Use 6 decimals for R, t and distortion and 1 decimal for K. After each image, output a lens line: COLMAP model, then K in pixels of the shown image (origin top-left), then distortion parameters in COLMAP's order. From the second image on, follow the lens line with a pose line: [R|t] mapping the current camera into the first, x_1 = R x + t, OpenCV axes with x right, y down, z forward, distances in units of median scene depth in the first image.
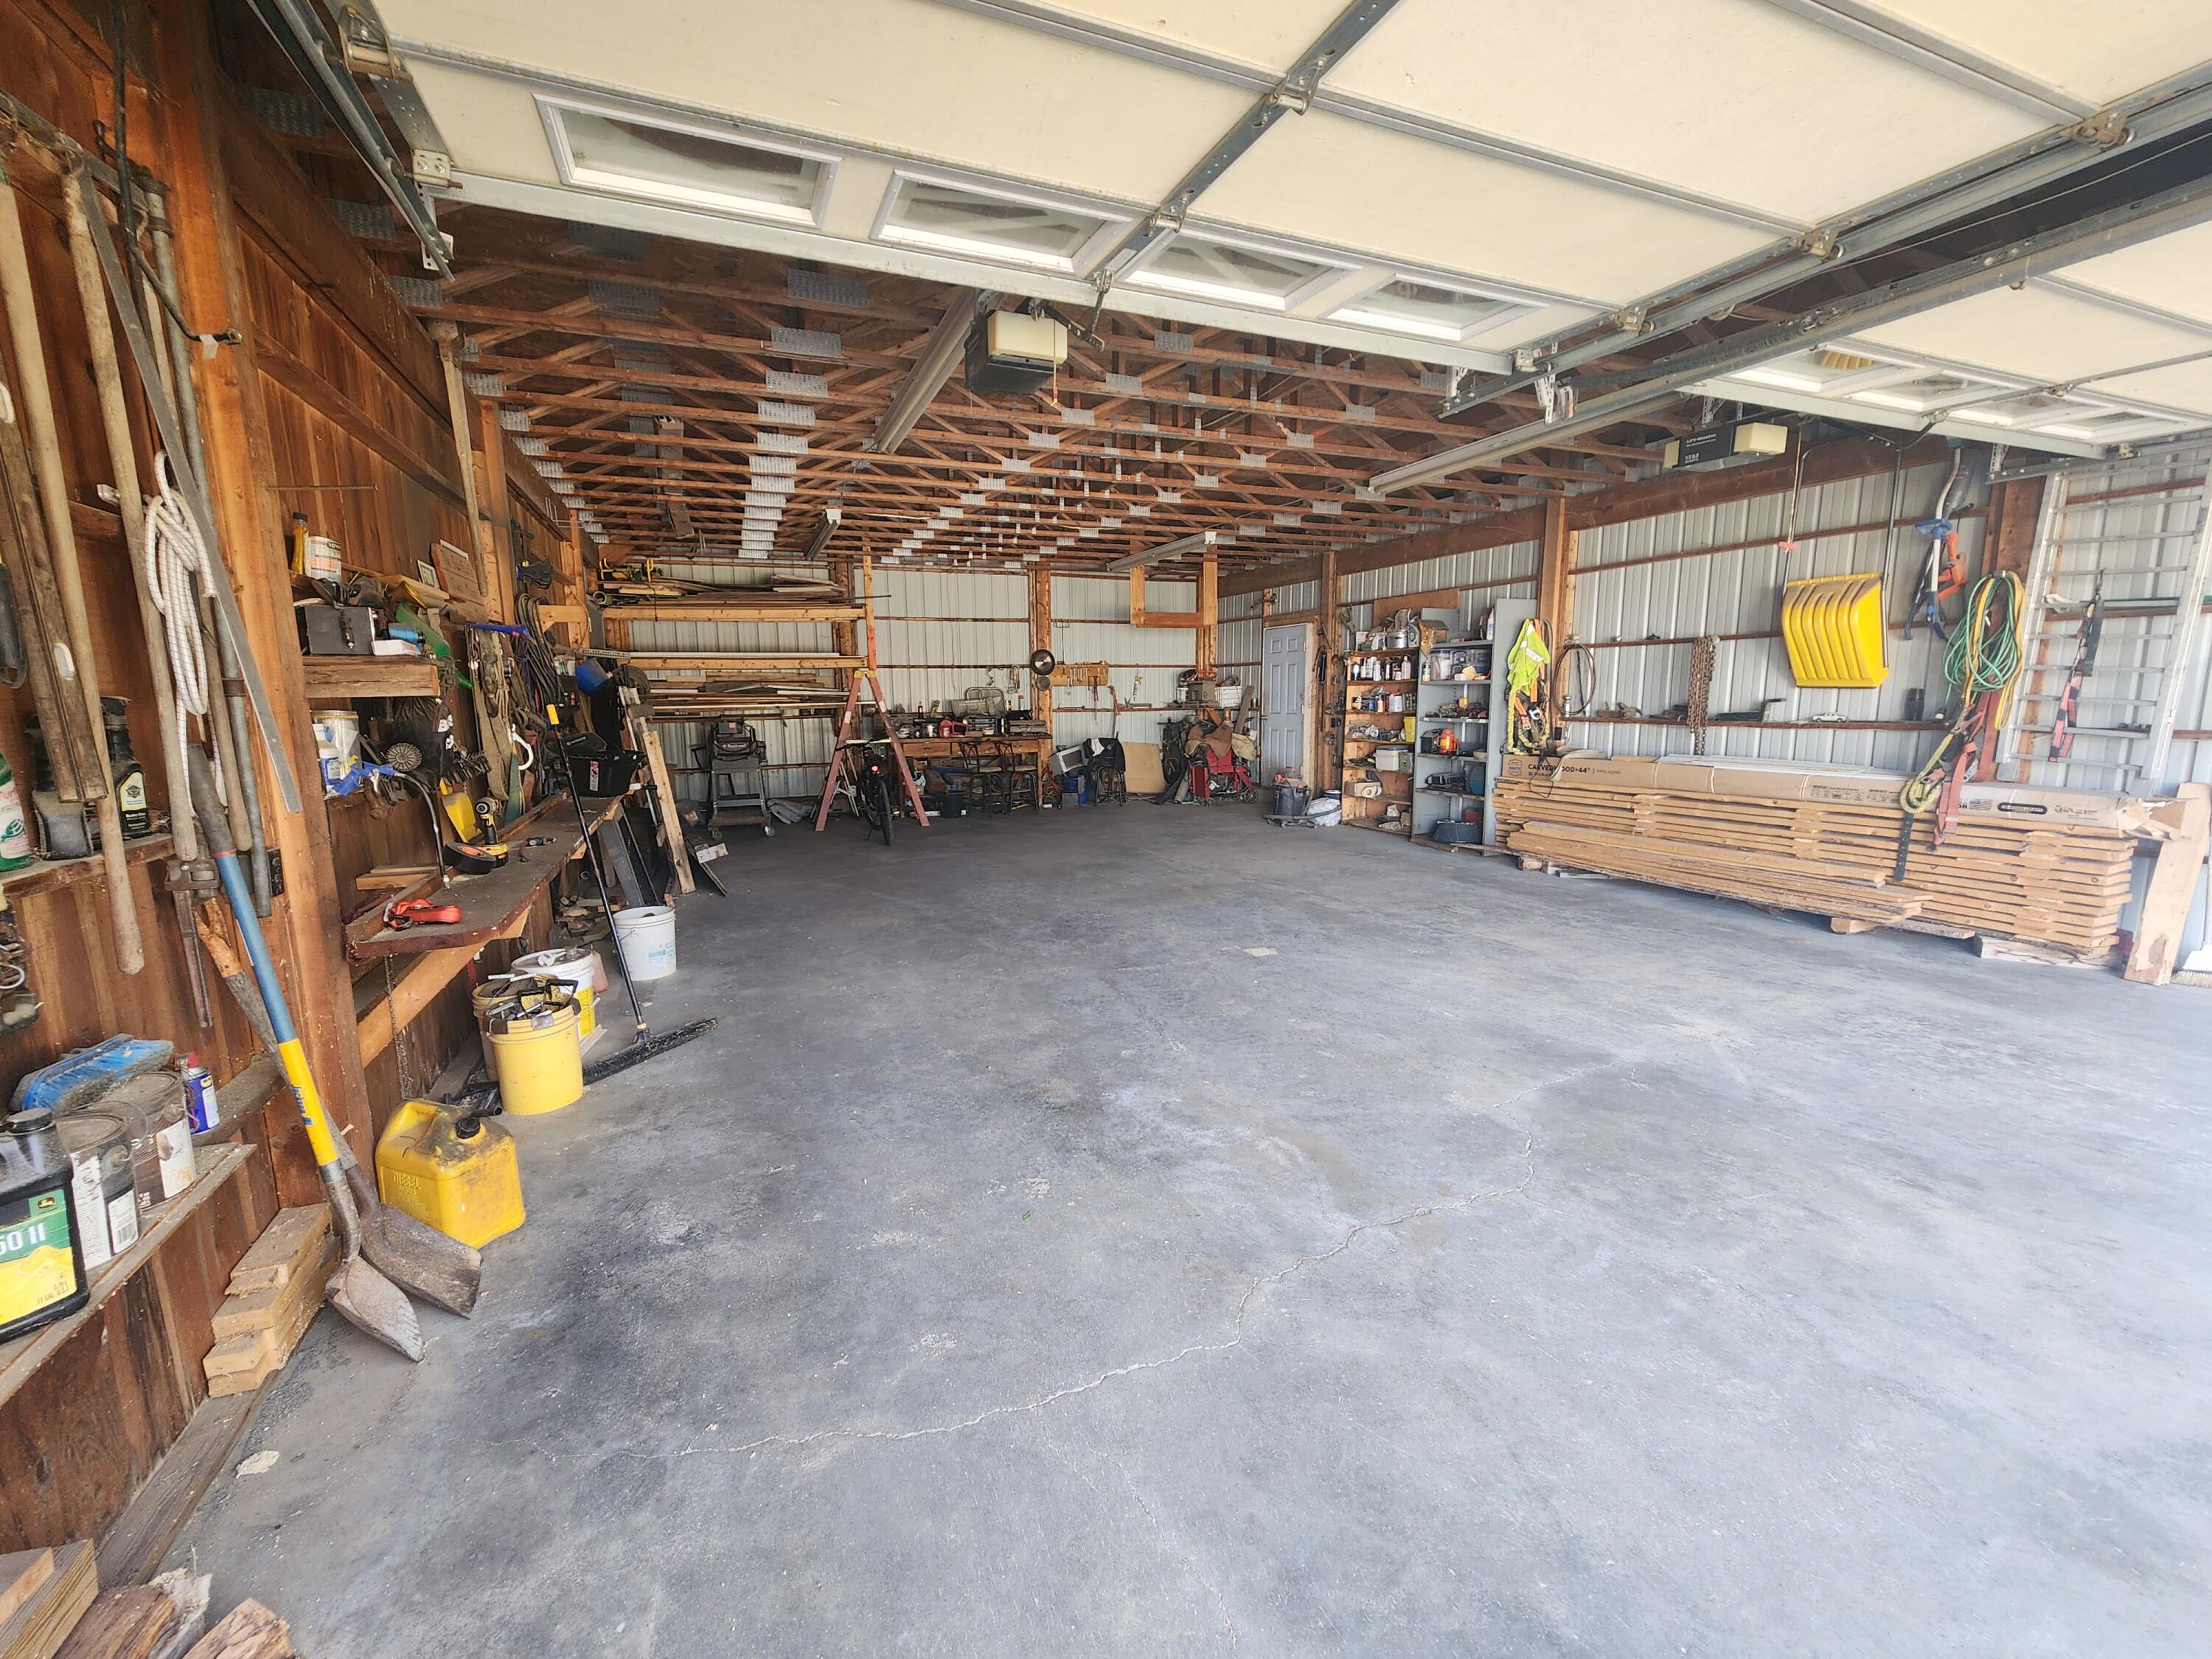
lens RADIAL K [[931.3, 0, 1092.9], [0, 931.3, 838.8], [0, 0, 1]] dist [0.001665, -0.002026]
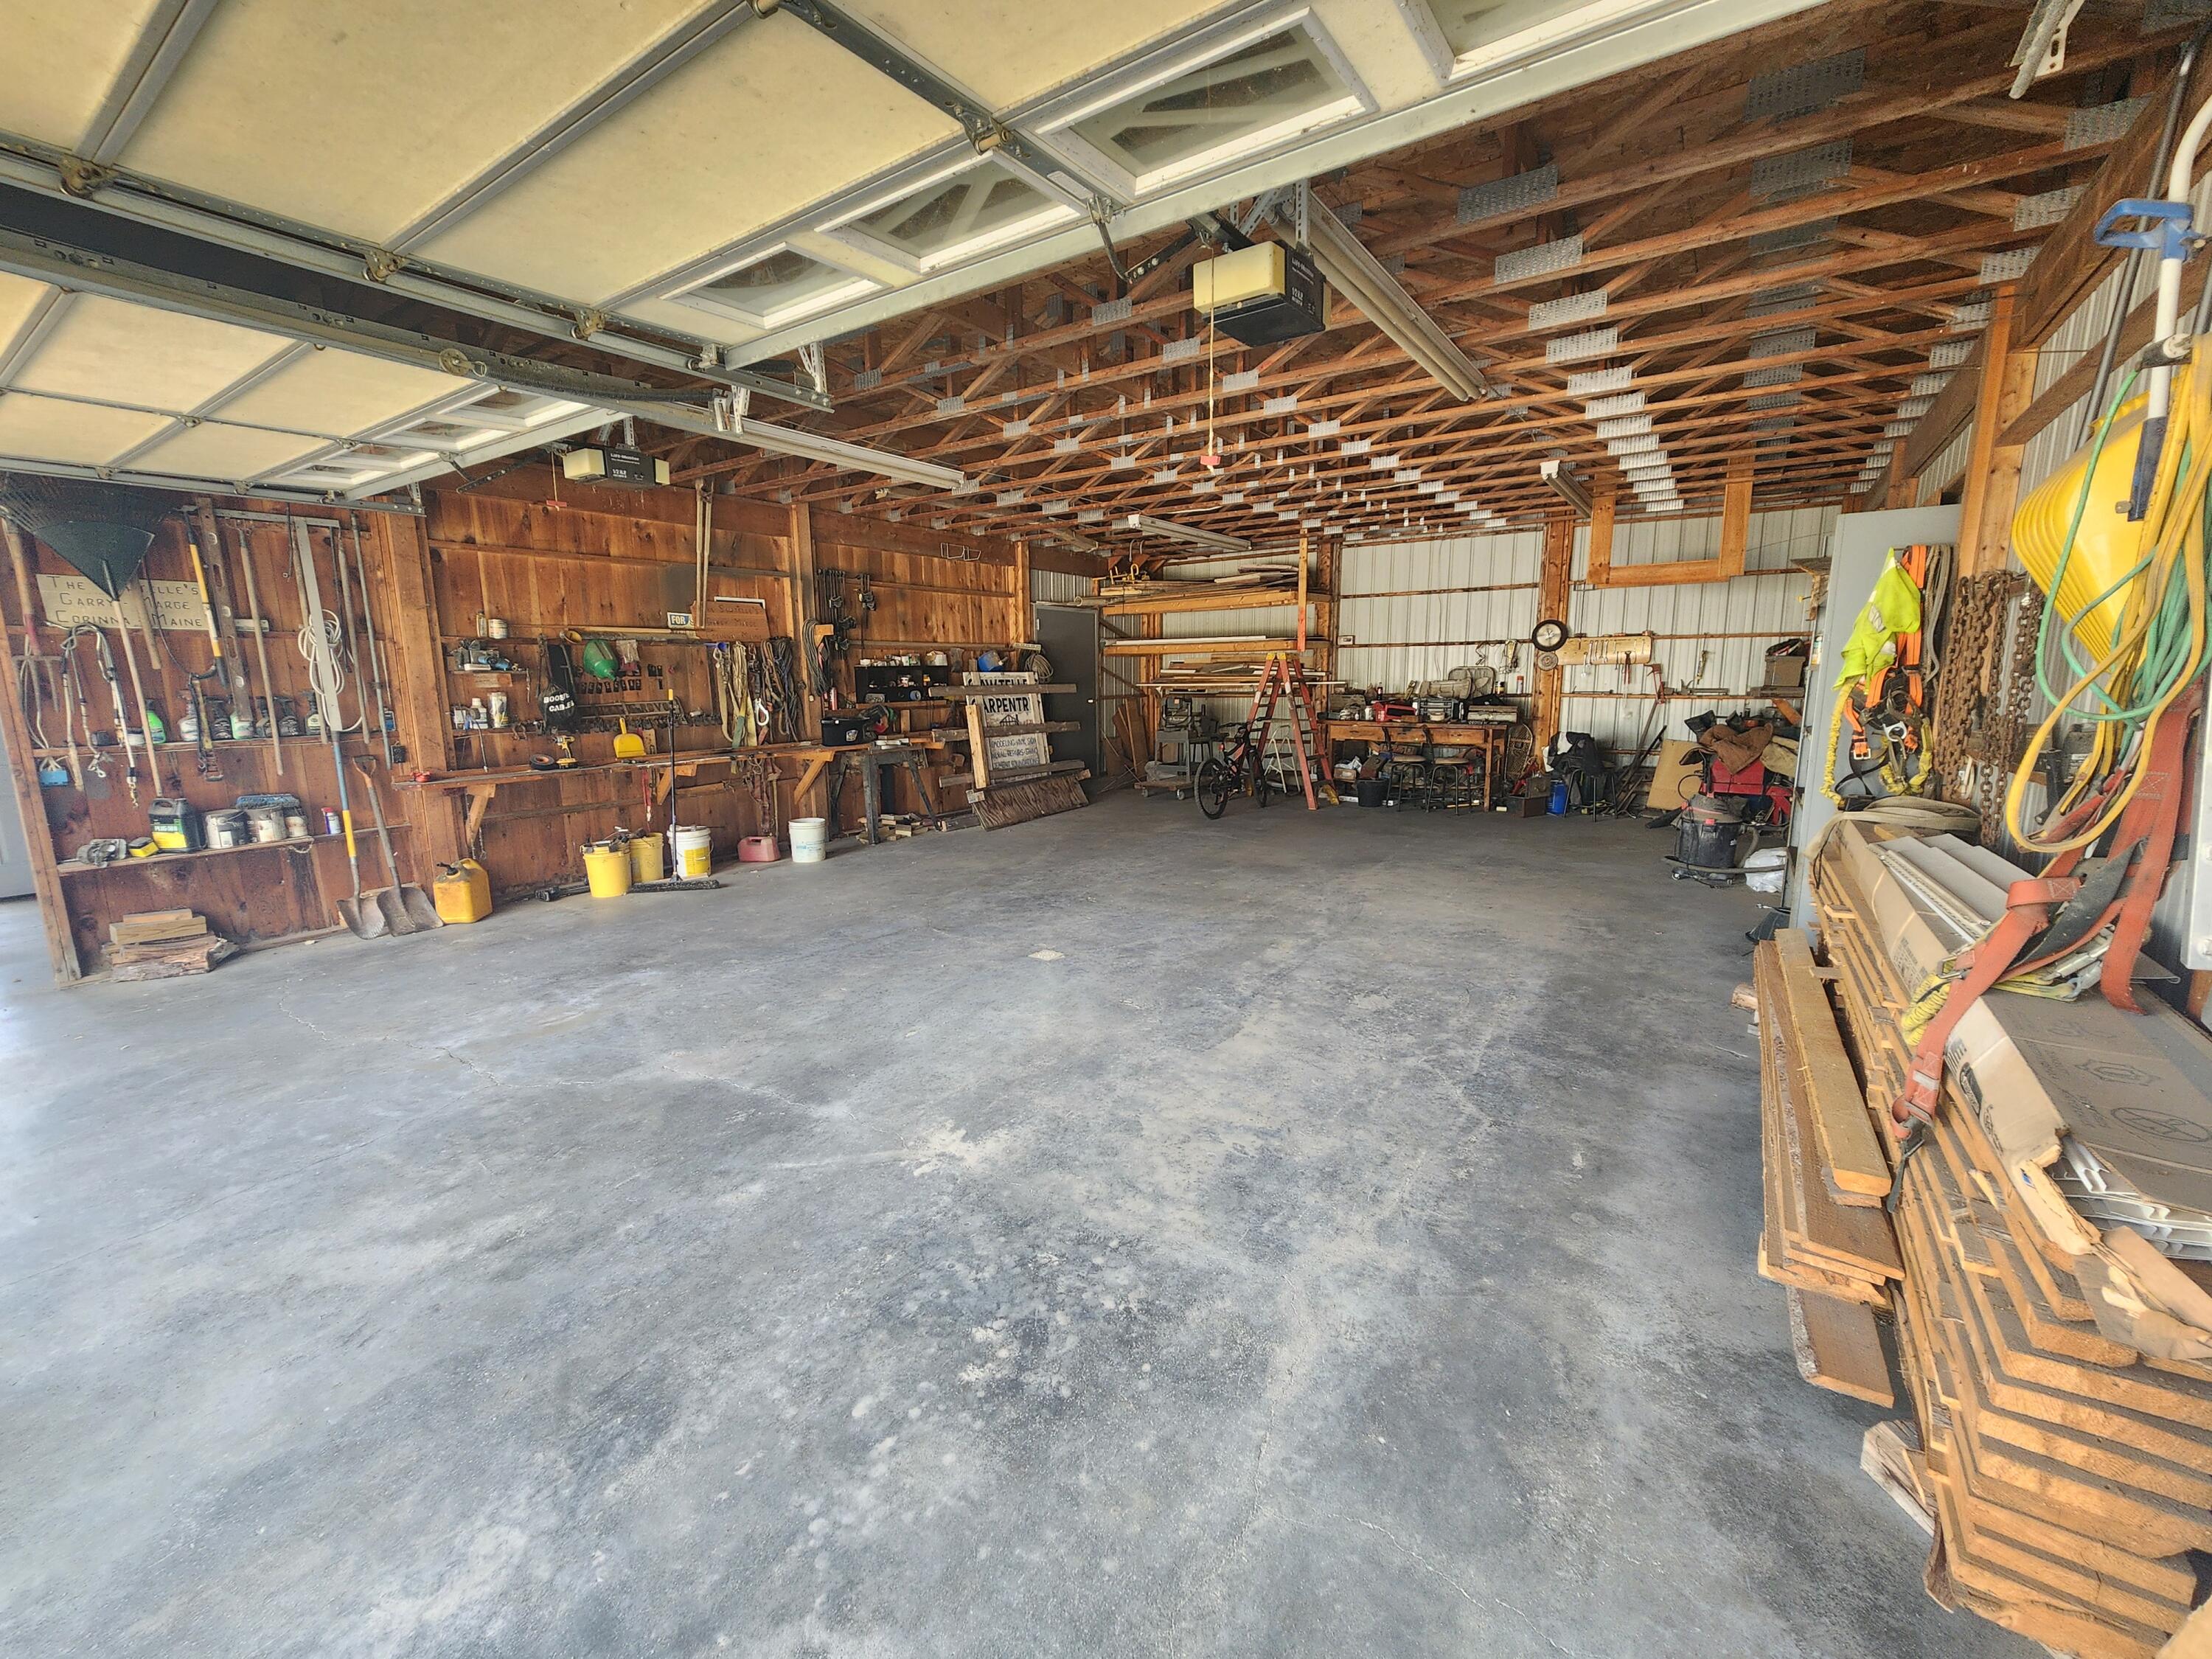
lens RADIAL K [[931.3, 0, 1085.5], [0, 931.3, 837.6], [0, 0, 1]] dist [0.001665, -0.002026]
pose [[0.522033, 0.155369, -0.838655, 1.131975], [-0.127374, 0.986444, 0.103463, -0.119719], [0.843361, 0.052812, 0.534746, 0.574517]]
